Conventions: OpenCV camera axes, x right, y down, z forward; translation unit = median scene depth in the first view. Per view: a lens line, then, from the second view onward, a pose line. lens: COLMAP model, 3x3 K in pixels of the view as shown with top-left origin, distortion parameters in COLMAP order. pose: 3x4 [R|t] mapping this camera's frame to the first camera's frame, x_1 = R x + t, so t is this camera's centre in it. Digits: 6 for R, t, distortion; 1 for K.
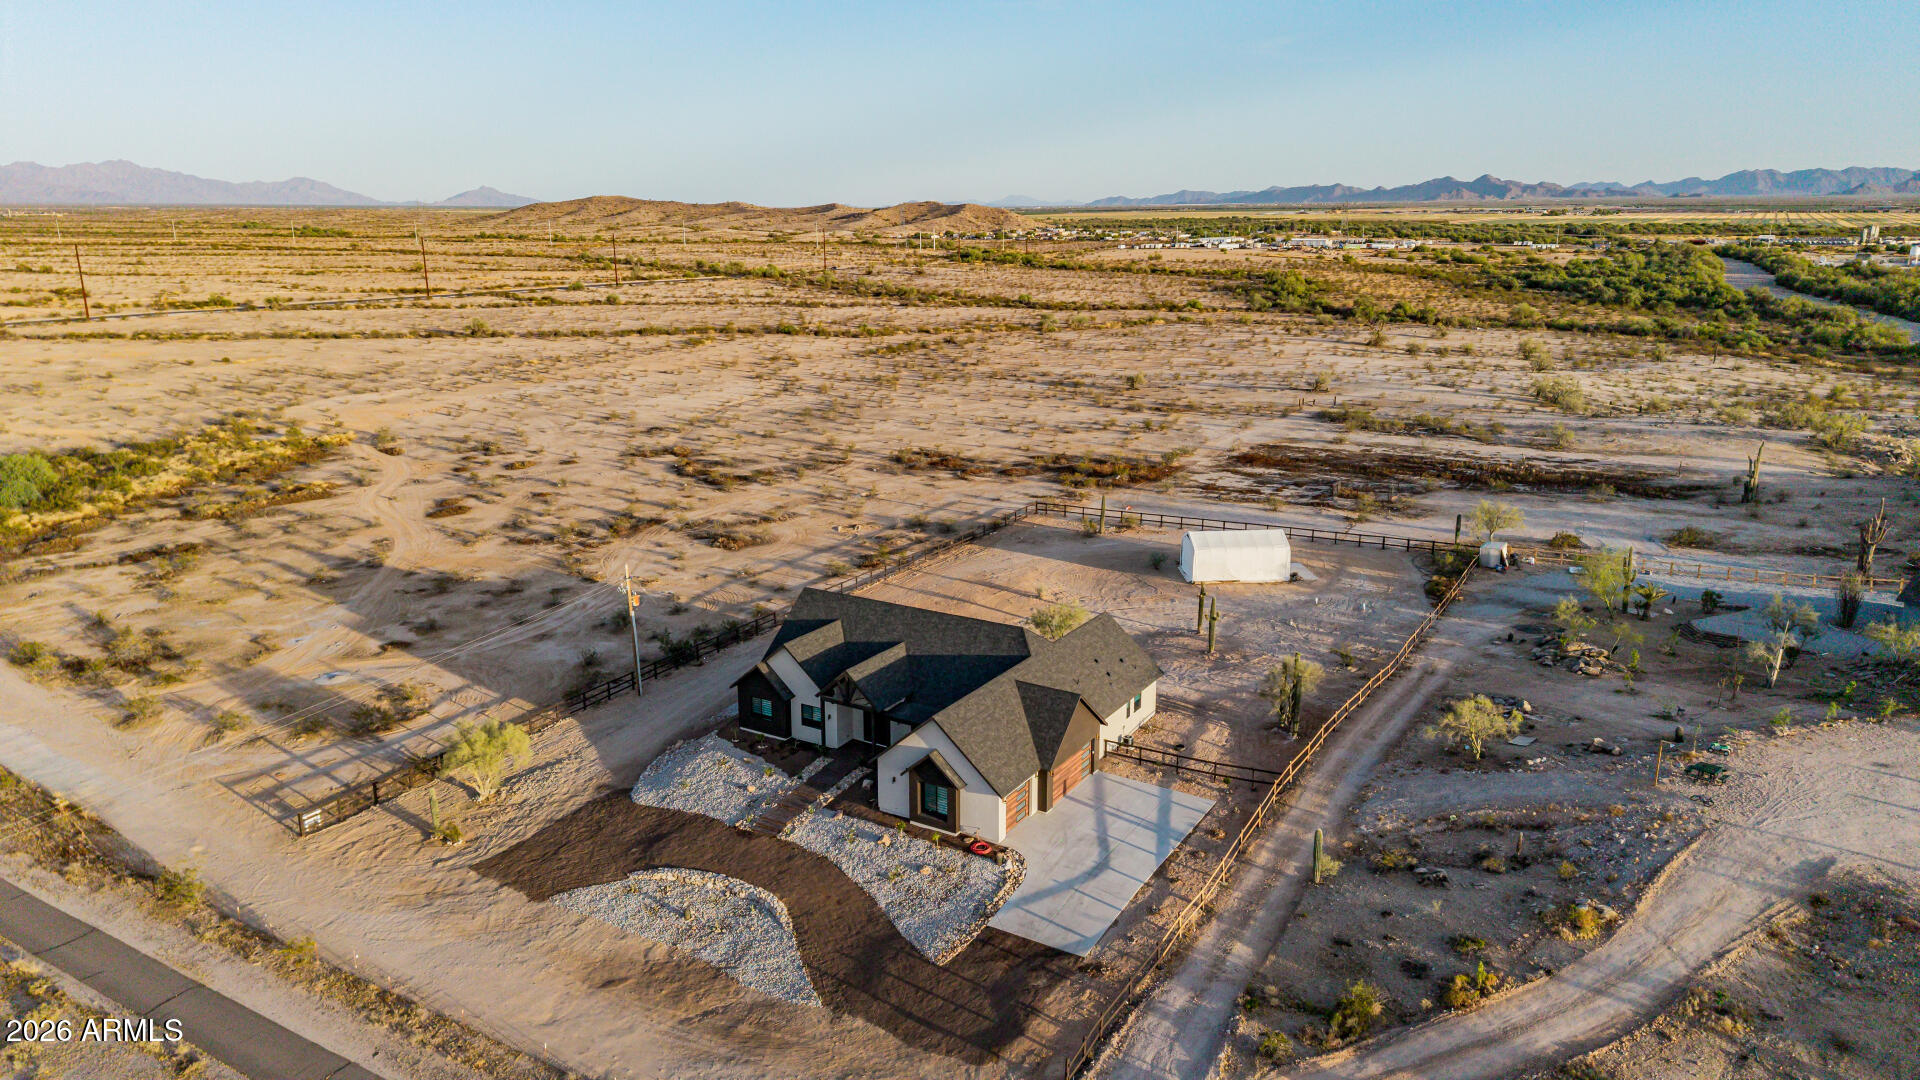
lens RADIAL K [[1279.6, 0, 963.5], [0, 1279.6, 523.7], [0, 0, 1]] dist [0.050164, -0.057833]
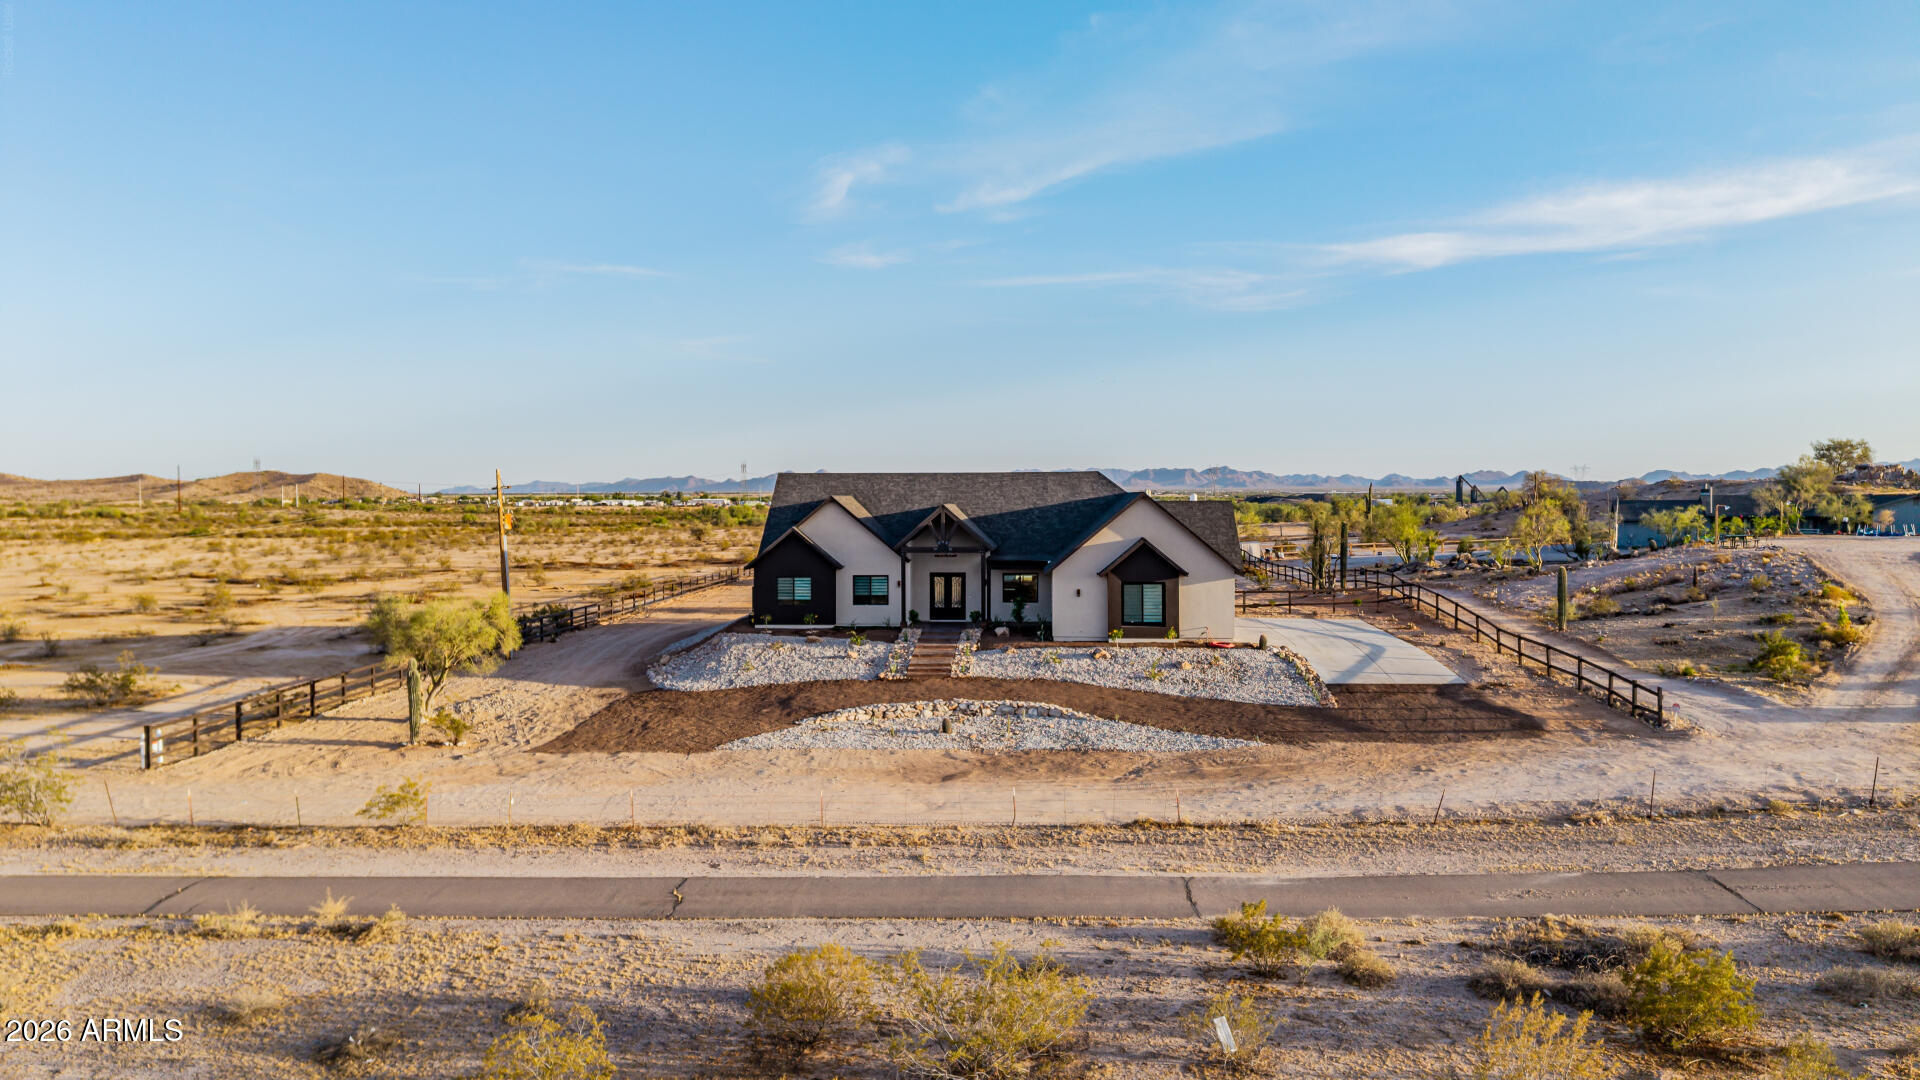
lens RADIAL K [[1279.6, 0, 963.5], [0, 1279.6, 523.7], [0, 0, 1]] dist [0.050164, -0.057833]
pose [[0.884668, -0.010848, 0.466095, -0.267952], [0.113038, 0.974891, -0.191861, 0.166810], [-0.452311, 0.222420, 0.863681, 0.189694]]
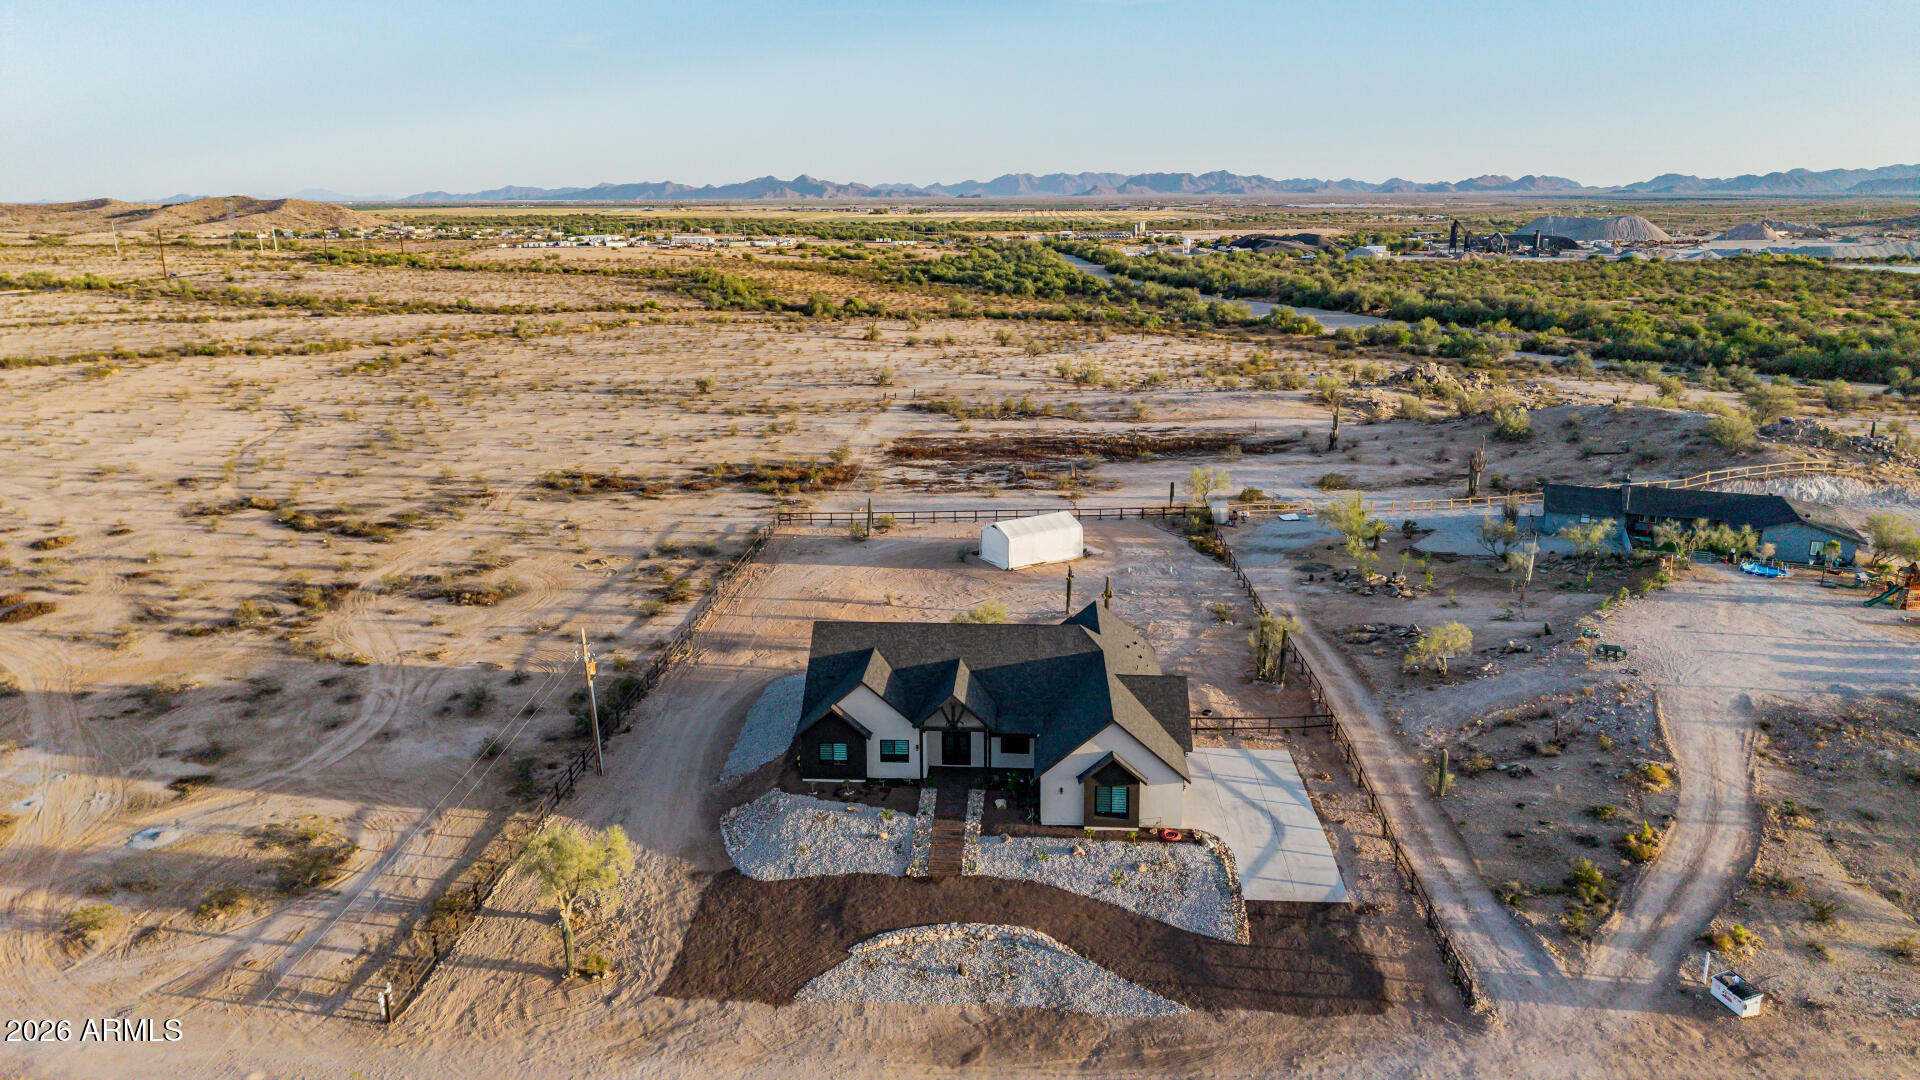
lens RADIAL K [[1279.6, 0, 963.5], [0, 1279.6, 523.7], [0, 0, 1]] dist [0.050164, -0.057833]
pose [[0.880456, -0.114165, 0.460178, -0.310204], [0.113124, 0.993130, 0.029944, -0.025691], [-0.460435, 0.025692, 0.887322, 0.076897]]
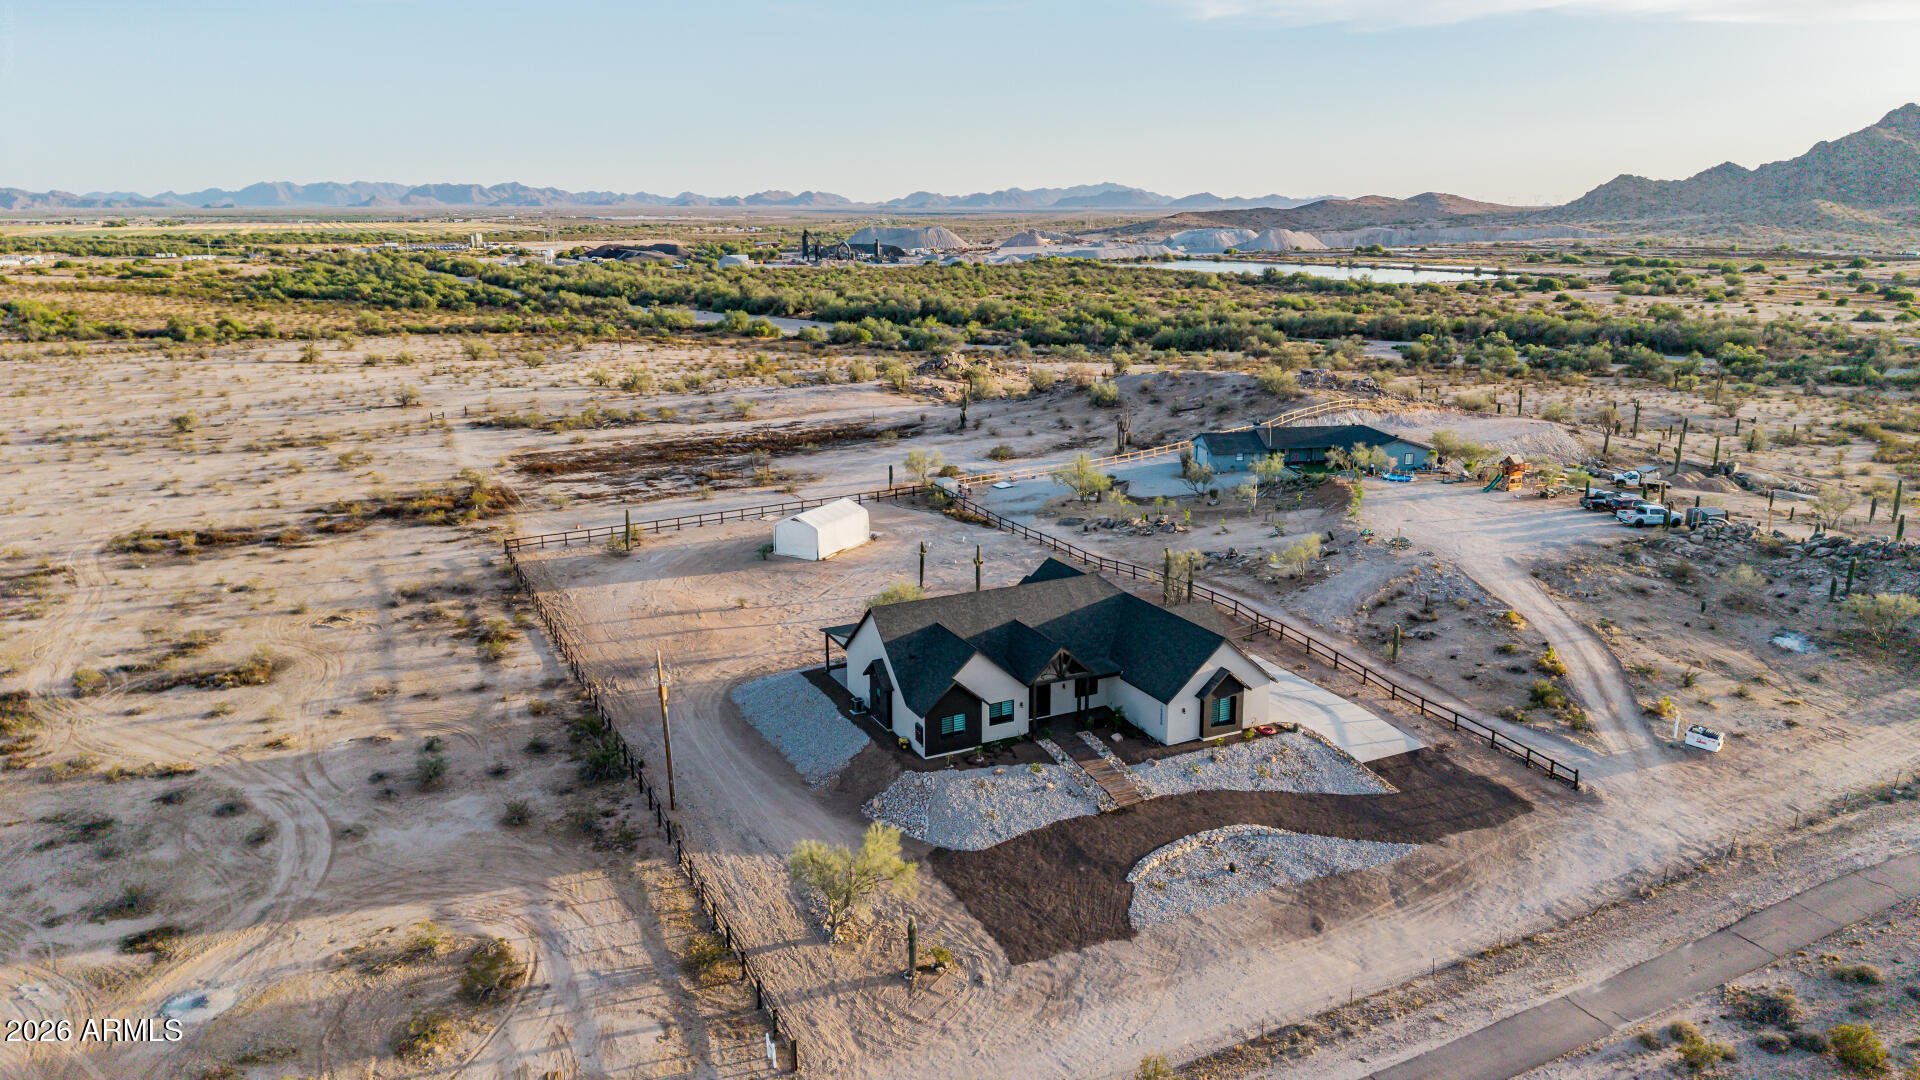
lens RADIAL K [[1270.7, 0, 966.1], [0, 1270.7, 536.4], [0, 0, 1]] dist [0.058071, -0.071743]
pose [[0.528911, -0.207391, 0.822947, -0.574319], [0.205222, 0.972159, 0.113097, -0.062121], [-0.823491, 0.109068, 0.556747, 0.288706]]
